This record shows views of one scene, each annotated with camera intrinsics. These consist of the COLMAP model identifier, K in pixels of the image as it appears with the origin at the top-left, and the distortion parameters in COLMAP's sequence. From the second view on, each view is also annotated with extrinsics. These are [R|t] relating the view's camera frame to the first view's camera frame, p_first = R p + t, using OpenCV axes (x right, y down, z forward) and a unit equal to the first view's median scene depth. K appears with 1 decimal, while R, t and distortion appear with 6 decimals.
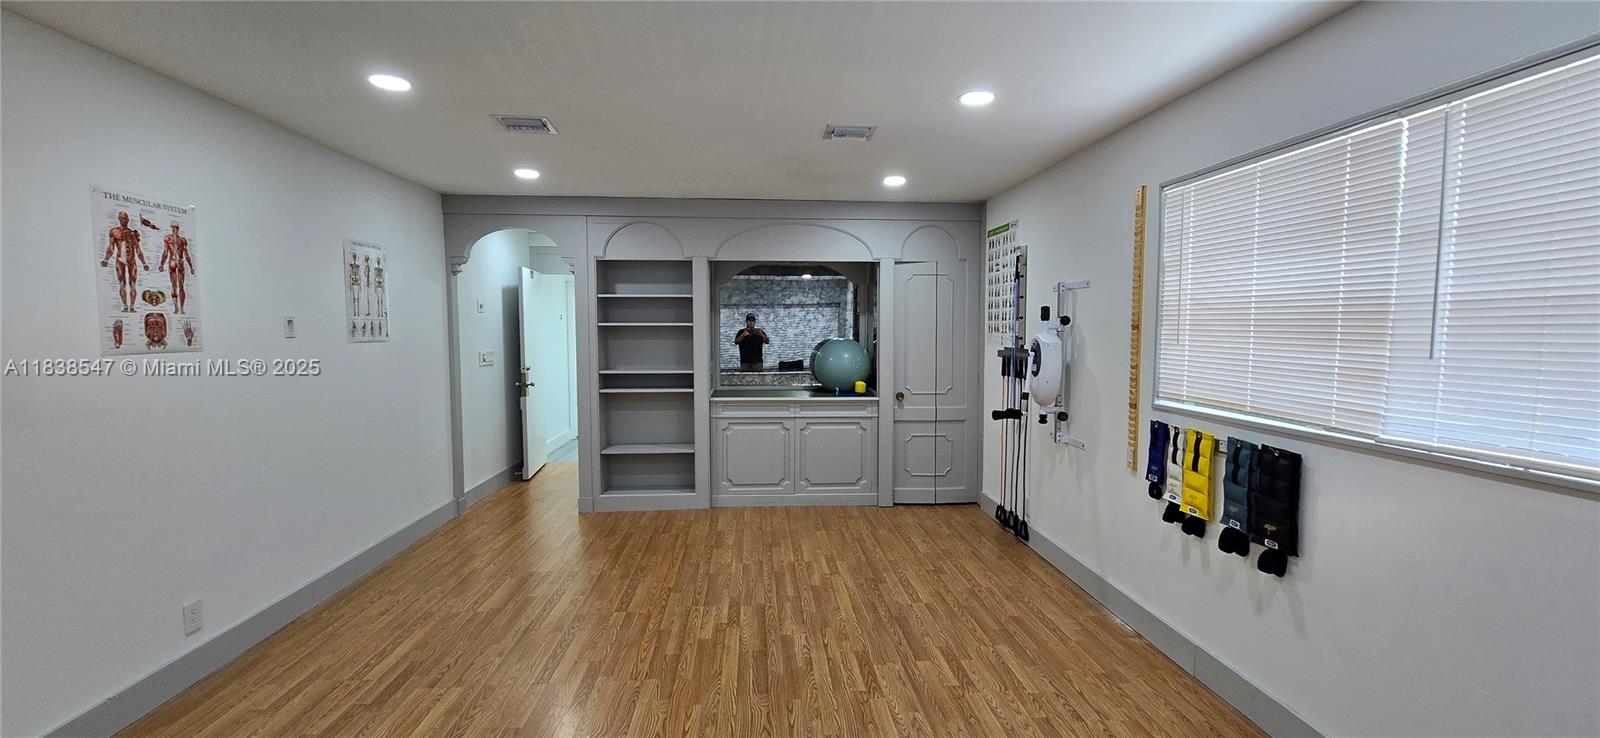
lens RADIAL K [[650.6, 0, 805.2], [0, 650.6, 366.6], [0, 0, 1]] dist [-0.003991, 0.000317]
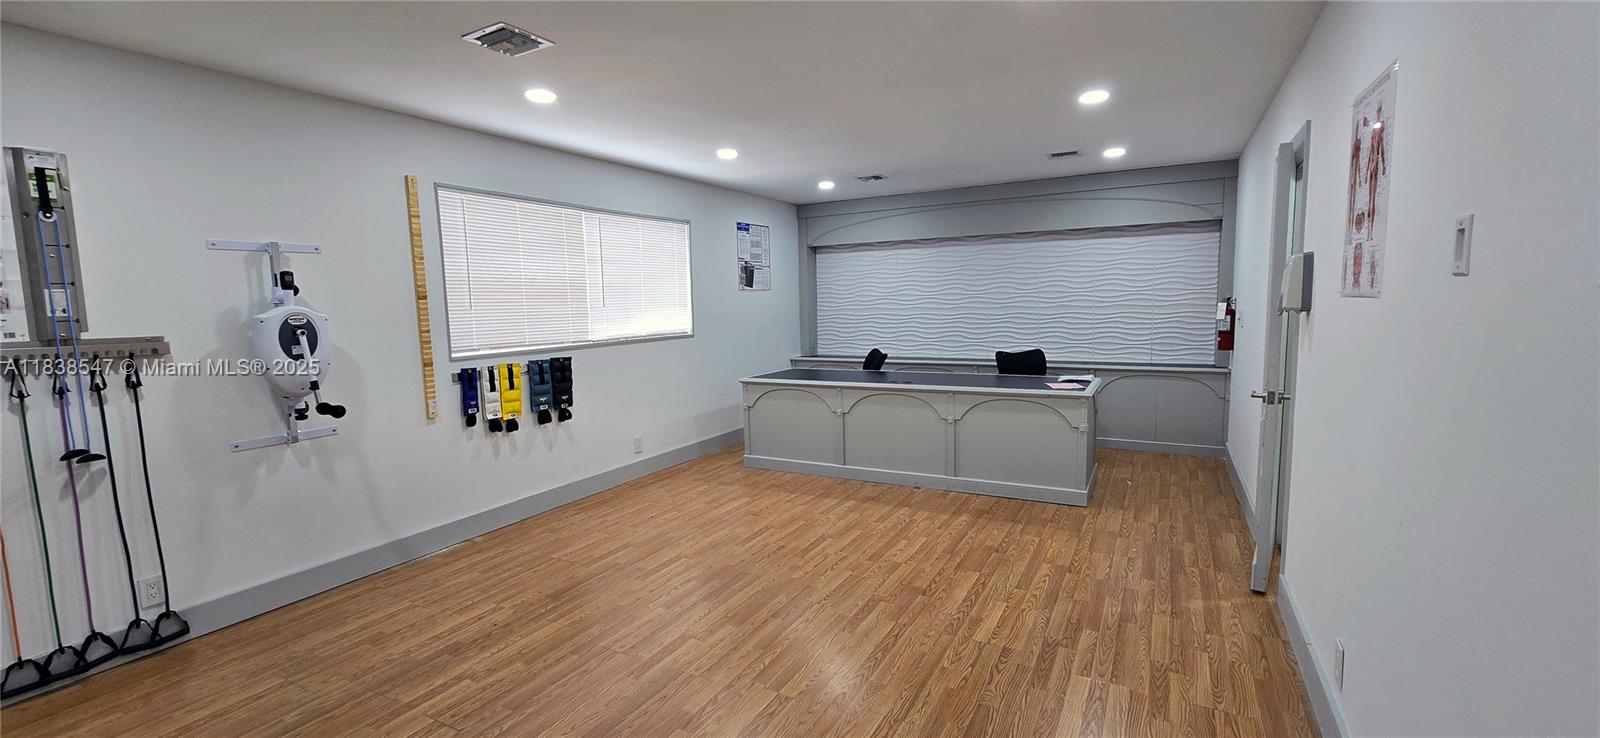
lens RADIAL K [[650.6, 0, 804.2], [0, 650.6, 366.5], [0, 0, 1]] dist [-0.003991, 0.000317]
pose [[-0.831576, -0.035687, 0.554263, -0.735748], [0.060020, 0.986315, 0.153556, -0.078419], [-0.552158, 0.160960, -0.818055, 1.642588]]
